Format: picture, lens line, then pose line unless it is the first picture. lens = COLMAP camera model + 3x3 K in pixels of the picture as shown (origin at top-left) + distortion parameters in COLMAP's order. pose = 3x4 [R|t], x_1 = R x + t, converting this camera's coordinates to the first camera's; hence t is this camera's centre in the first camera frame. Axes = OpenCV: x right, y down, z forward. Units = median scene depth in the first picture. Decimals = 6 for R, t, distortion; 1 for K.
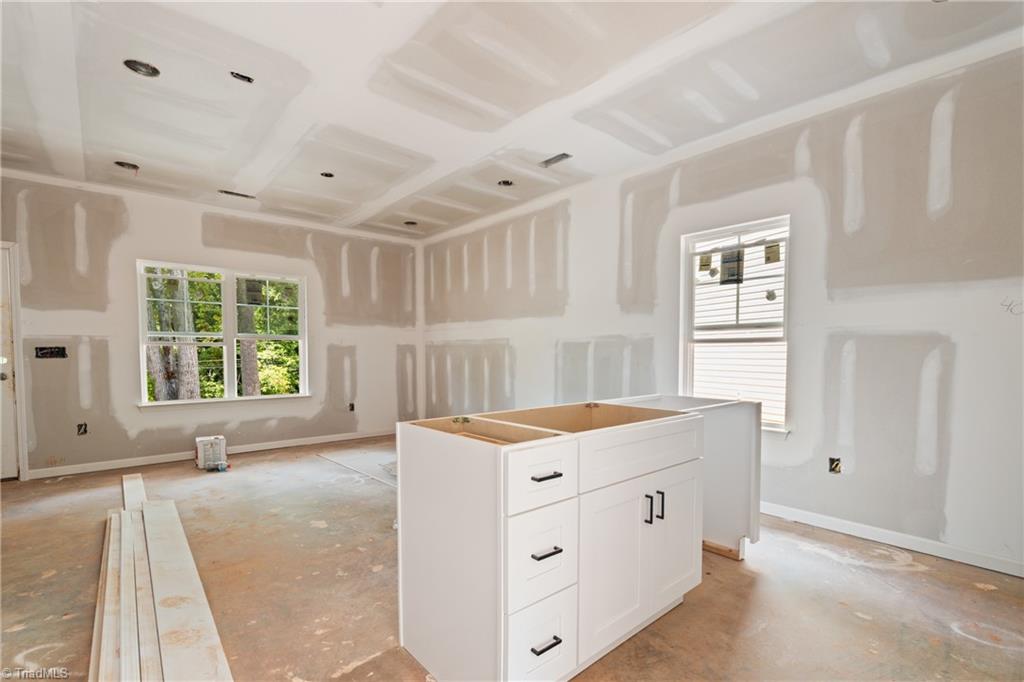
lens RADIAL K [[456.9, 0, 512.8], [0, 456.9, 371.7], [0, 0, 1]] dist [0.004234, -0.002601]
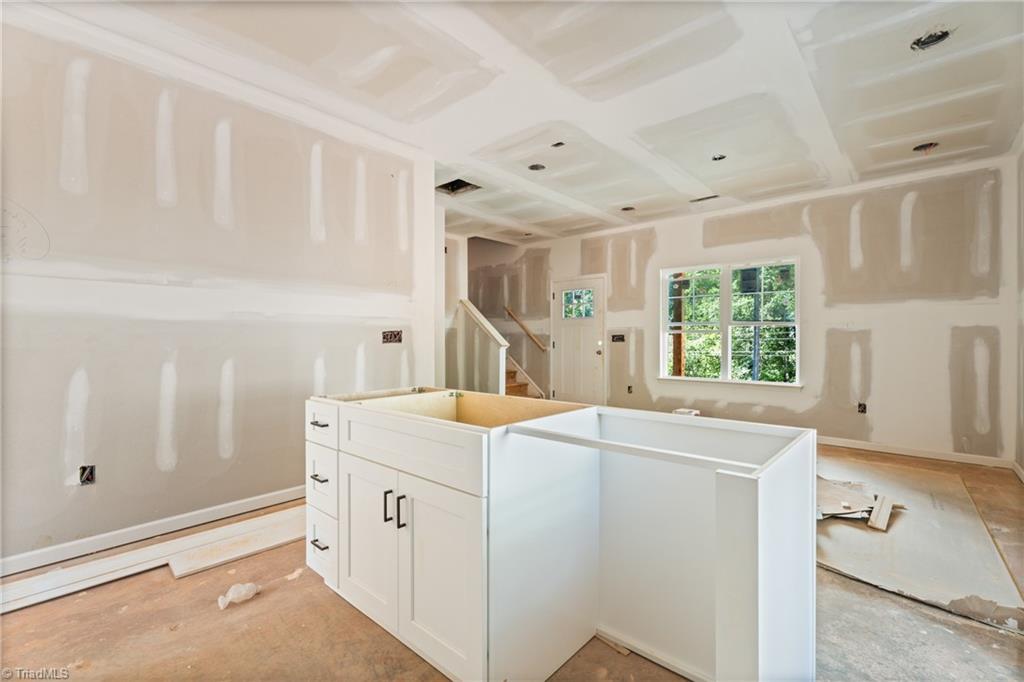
lens RADIAL K [[456.9, 0, 518.5], [0, 456.9, 336.2], [0, 0, 1]] dist [0.004234, -0.002601]
pose [[0.128611, -0.005770, -0.991678, 0.453323], [-0.042323, 0.999040, -0.011302, -0.015558], [0.990792, 0.043425, 0.128243, 0.406857]]
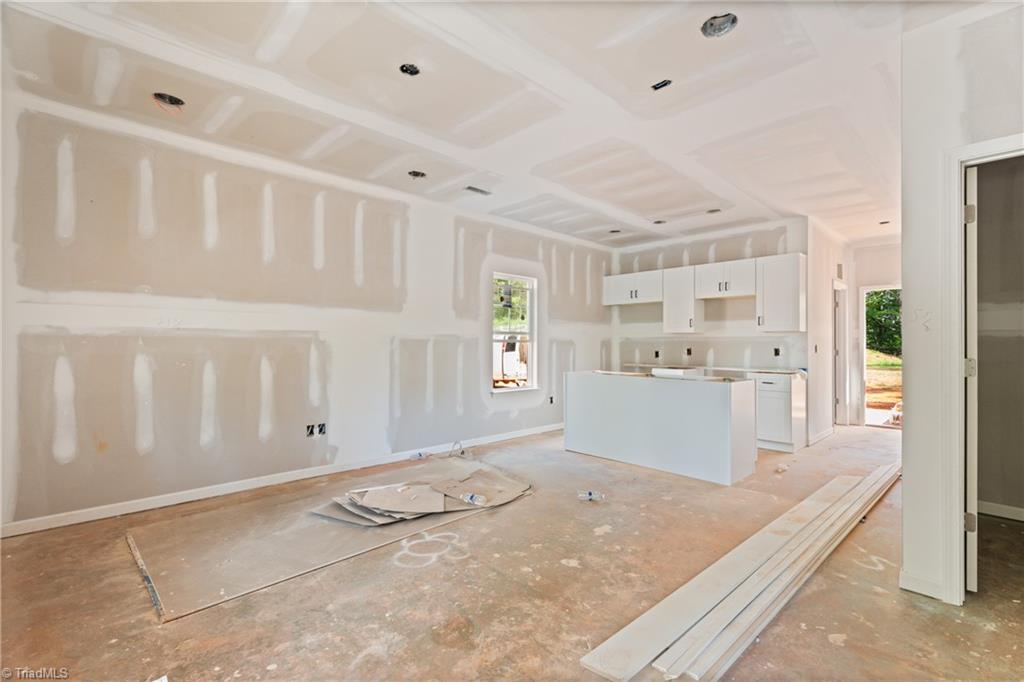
lens RADIAL K [[456.9, 0, 506.2], [0, 456.9, 333.6], [0, 0, 1]] dist [0.004234, -0.002601]
pose [[-0.026683, 0.024389, 0.999346, -0.906009], [0.039626, 0.998942, -0.023321, -0.042811], [-0.998858, 0.038978, -0.027621, 0.790998]]
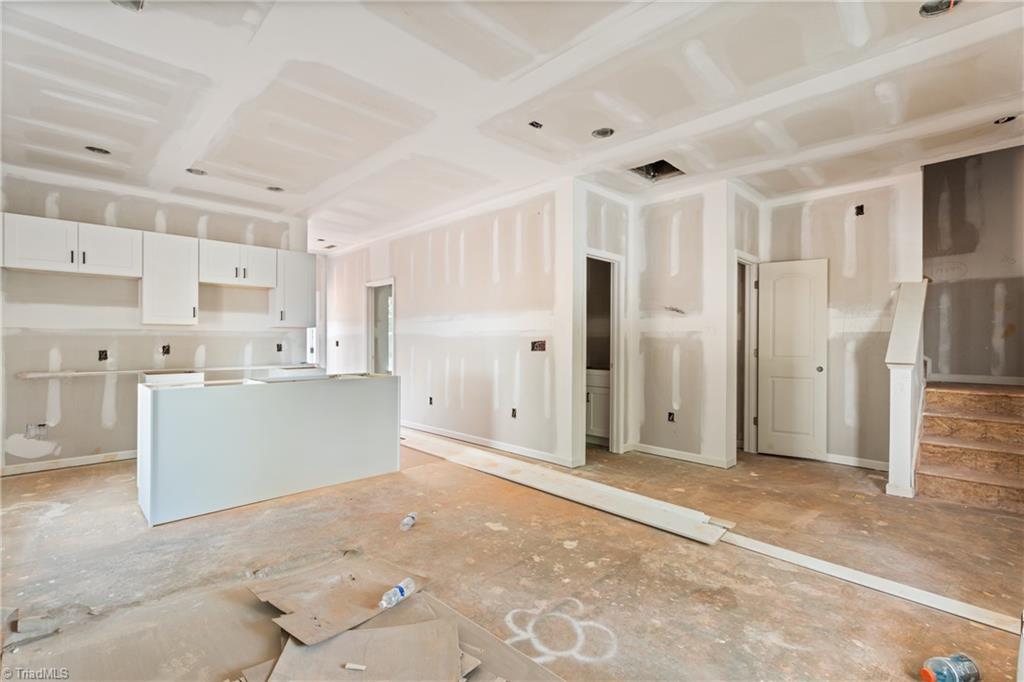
lens RADIAL K [[456.9, 0, 510.2], [0, 456.9, 344.8], [0, 0, 1]] dist [0.004234, -0.002601]
pose [[-0.998487, -0.003176, -0.054891, -0.259828], [-0.006009, 0.998653, 0.051528, -0.066929], [0.054654, 0.051780, -0.997162, 1.271696]]
